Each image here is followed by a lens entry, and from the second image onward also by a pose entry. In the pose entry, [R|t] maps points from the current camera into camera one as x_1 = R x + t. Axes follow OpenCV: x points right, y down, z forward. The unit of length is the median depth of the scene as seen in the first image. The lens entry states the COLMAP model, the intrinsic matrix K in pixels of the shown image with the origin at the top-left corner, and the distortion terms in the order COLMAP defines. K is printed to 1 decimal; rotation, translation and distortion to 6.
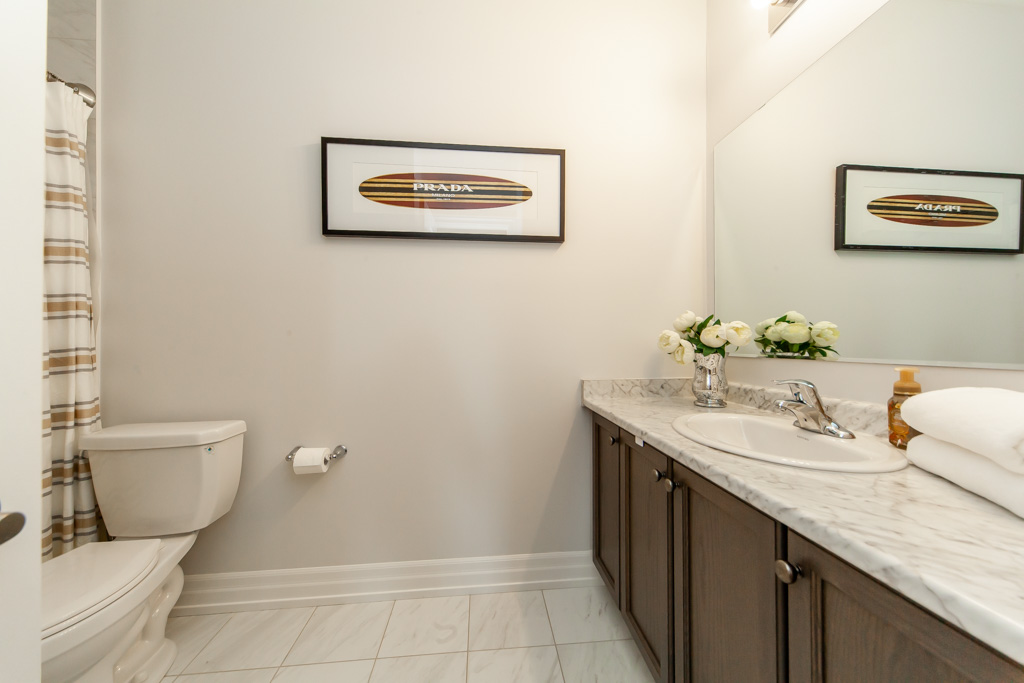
lens RADIAL K [[350.7, 0, 510.3], [0, 350.7, 339.7], [0, 0, 1]] dist [0.001210, 0.000018]
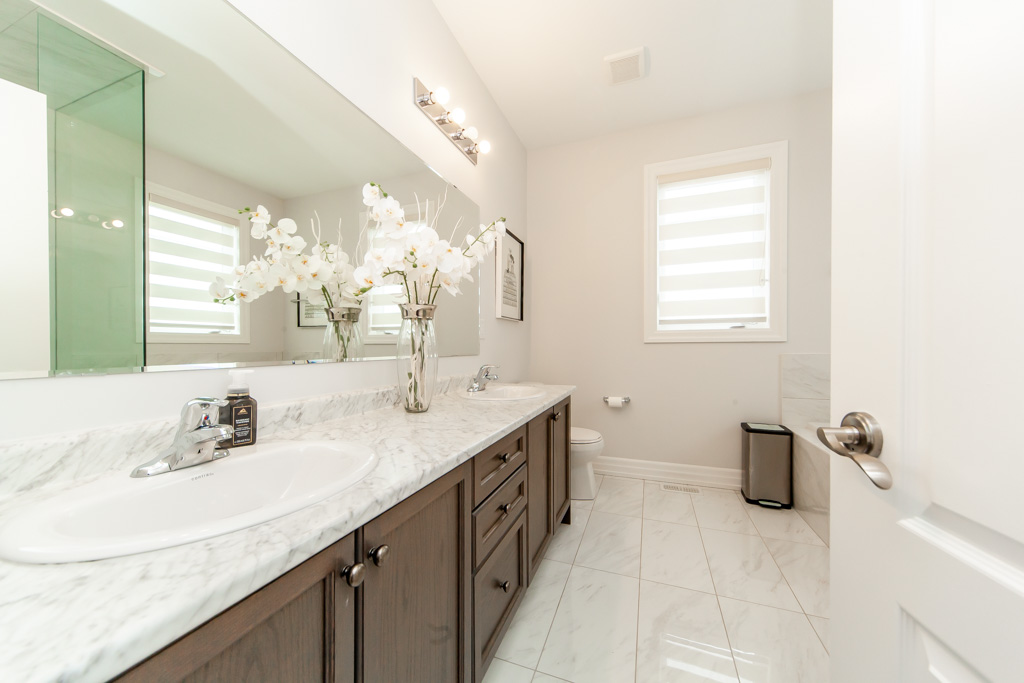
lens RADIAL K [[353.5, 0, 512.0], [0, 353.5, 341.5], [0, 0, 1]] dist [0.003334, 0.000082]
pose [[-0.891884, 0.015215, 0.452008, -0.067062], [0.004193, 0.999669, -0.025377, 0.033809], [-0.452245, -0.020739, -0.891653, 1.749611]]
